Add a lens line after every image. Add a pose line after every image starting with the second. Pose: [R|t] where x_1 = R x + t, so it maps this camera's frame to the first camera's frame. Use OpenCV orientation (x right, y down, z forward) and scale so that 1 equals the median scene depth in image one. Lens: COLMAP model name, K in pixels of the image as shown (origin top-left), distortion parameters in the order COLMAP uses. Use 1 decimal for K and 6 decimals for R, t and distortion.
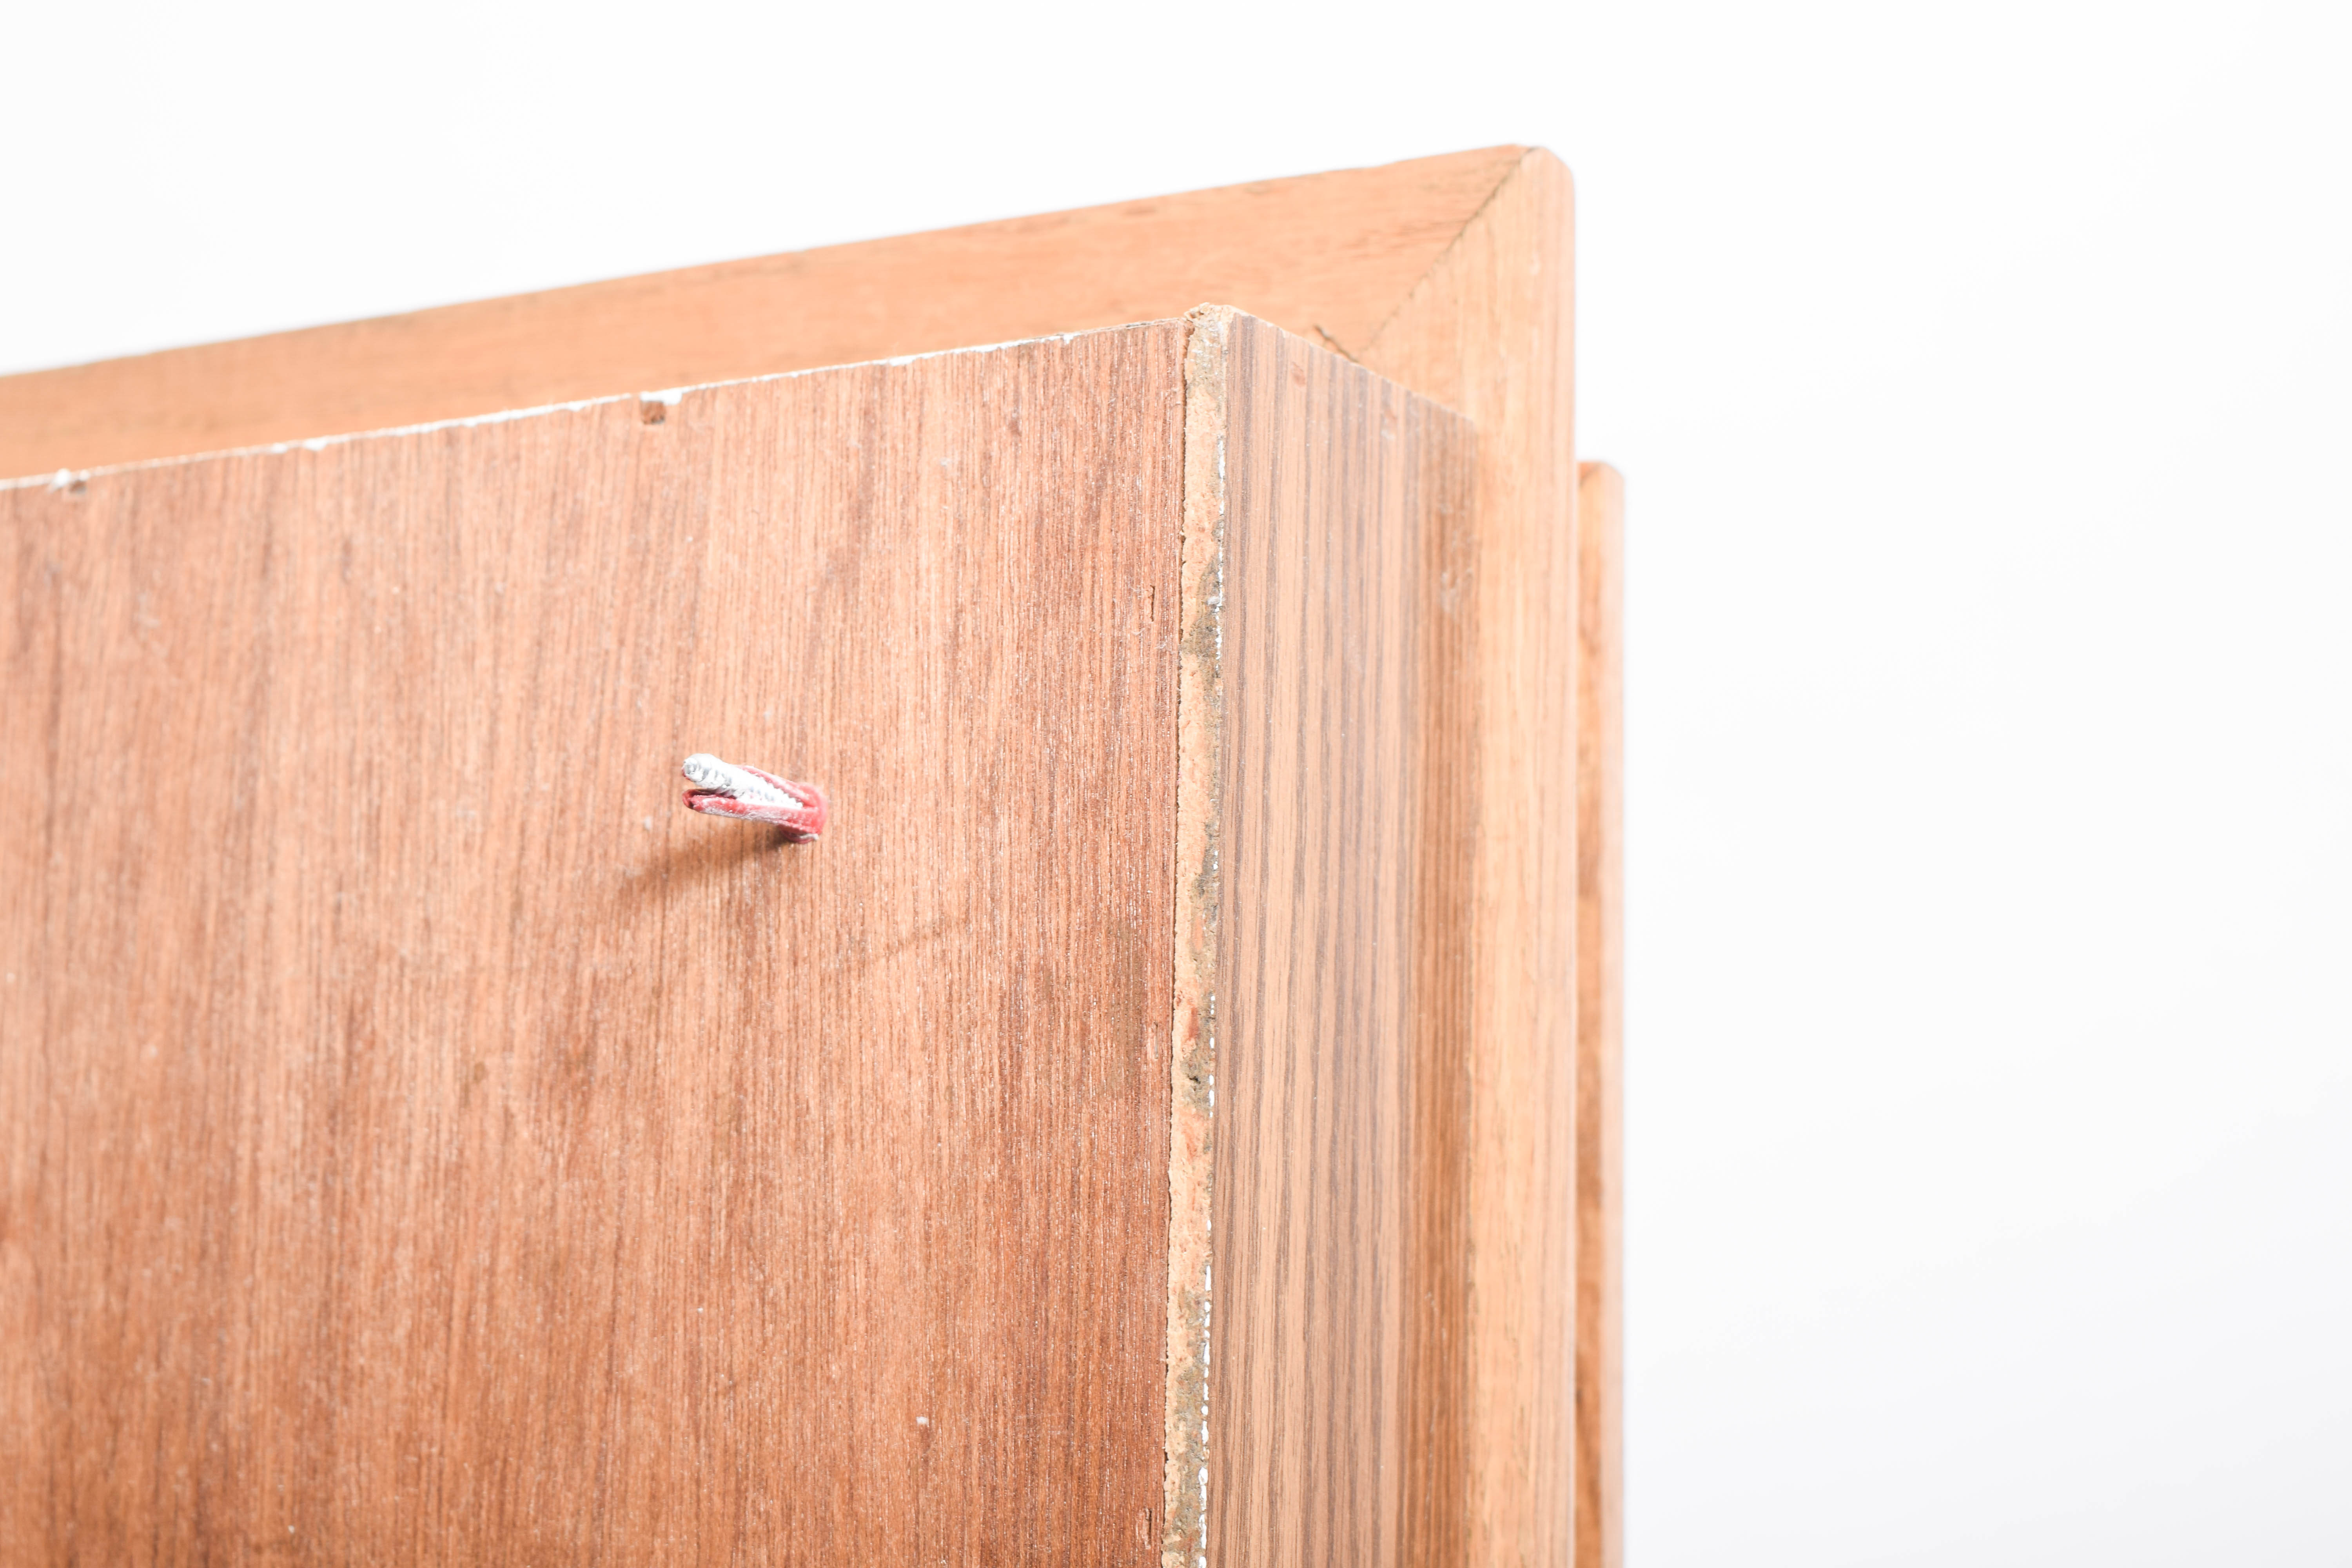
lens RADIAL K [[4084.3, 0, 1176.0], [0, 4084.3, 784.0], [0, 0, 1]] dist [-0.063345, -0.020101]
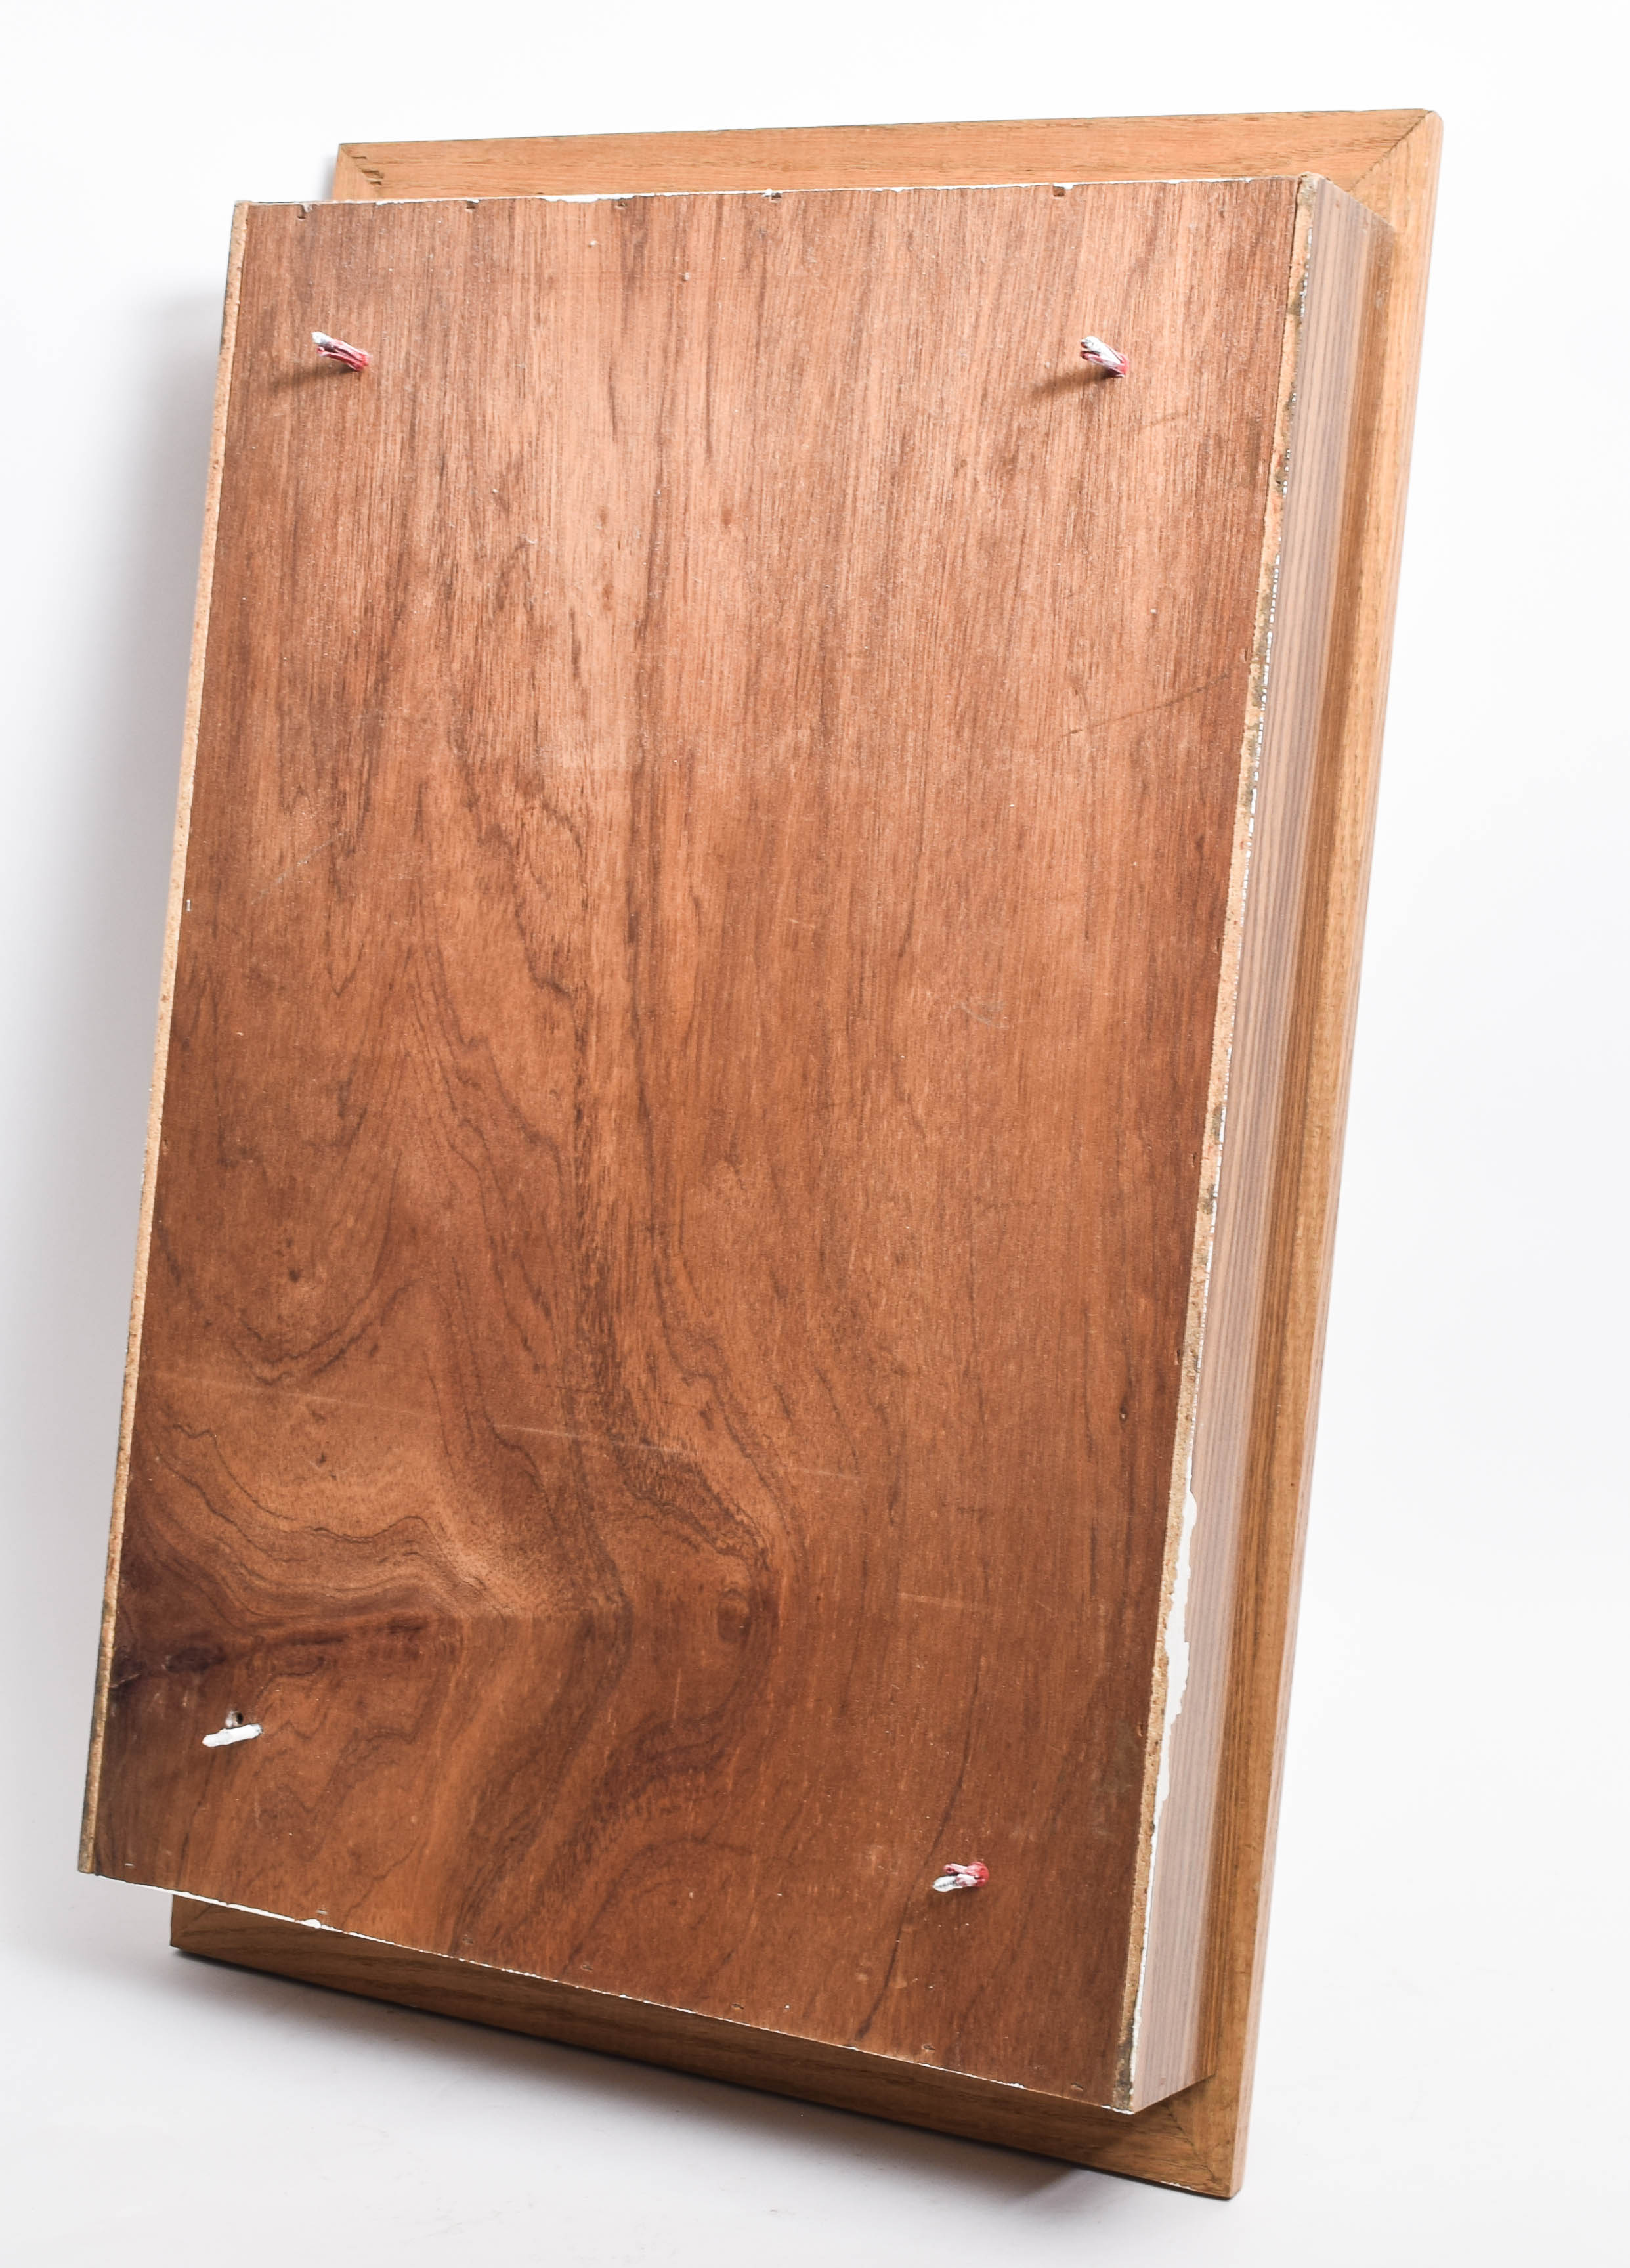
lens RADIAL K [[3780.4, 0, 815.0], [0, 3780.4, 1134.0], [0, 0, 1]] dist [-0.049264, -0.041803]
pose [[0.995610, 0.081251, 0.046463, -0.333230], [-0.087986, 0.981758, 0.168553, 0.092564], [-0.031920, -0.171901, 0.984597, -1.279458]]
